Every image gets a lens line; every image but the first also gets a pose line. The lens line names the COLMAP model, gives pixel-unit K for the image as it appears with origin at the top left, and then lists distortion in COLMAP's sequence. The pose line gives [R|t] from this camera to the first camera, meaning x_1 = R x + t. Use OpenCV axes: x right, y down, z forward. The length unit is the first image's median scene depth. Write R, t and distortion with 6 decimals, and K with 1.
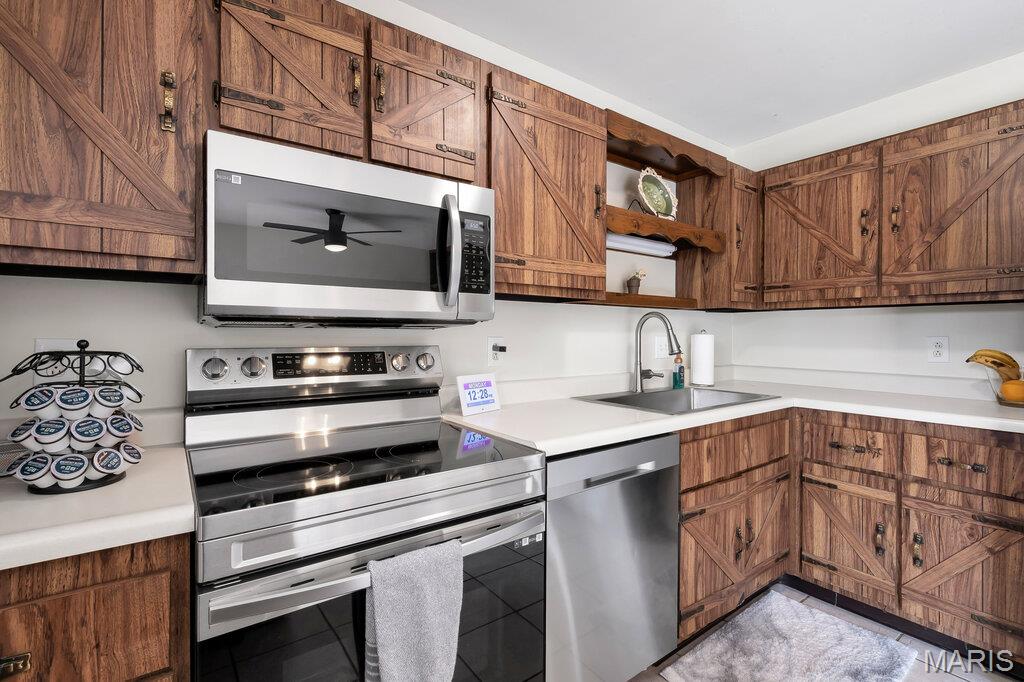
lens RADIAL K [[467.2, 0, 504.3], [0, 467.2, 337.1], [0, 0, 1]] dist [-0.001771, 0.002174]
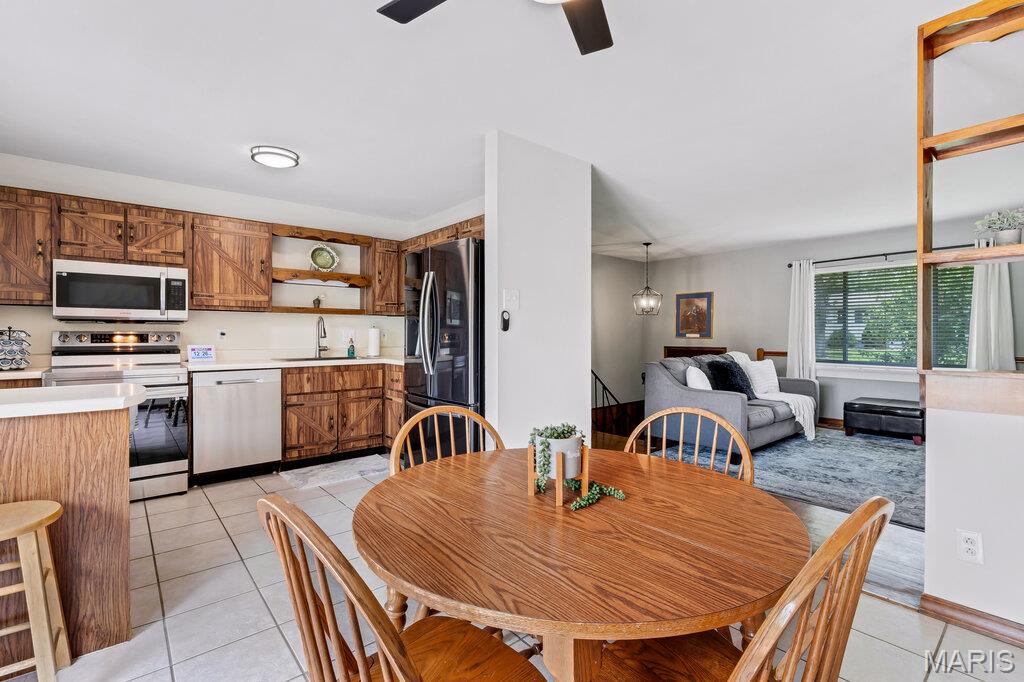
lens RADIAL K [[467.2, 0, 507.2], [0, 467.2, 337.7], [0, 0, 1]] dist [-0.001771, 0.002174]
pose [[0.998062, 0.003491, 0.062129, 1.556966], [-0.003788, 0.999982, 0.004669, 0.037189], [-0.062112, -0.004896, 0.998057, -1.631712]]
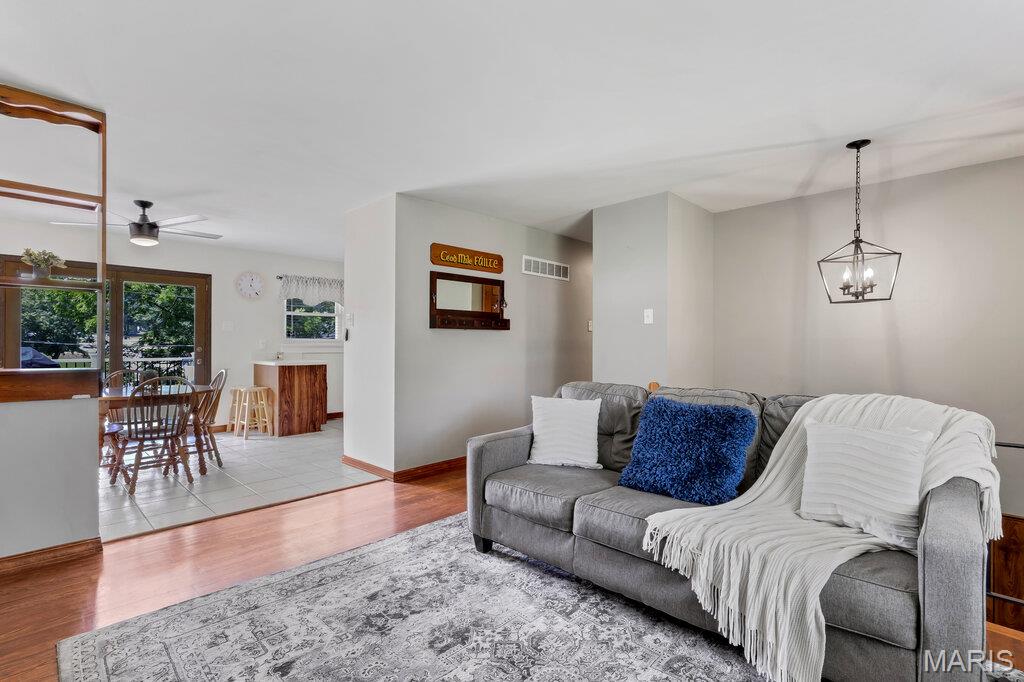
lens RADIAL K [[467.2, 0, 504.3], [0, 467.2, 348.7], [0, 0, 1]] dist [-0.001771, 0.002174]
pose [[0.161113, 0.010919, -0.986876, 4.938103], [-0.008630, 0.999916, 0.009655, 0.031569], [0.986898, 0.006962, 0.161194, 0.944074]]
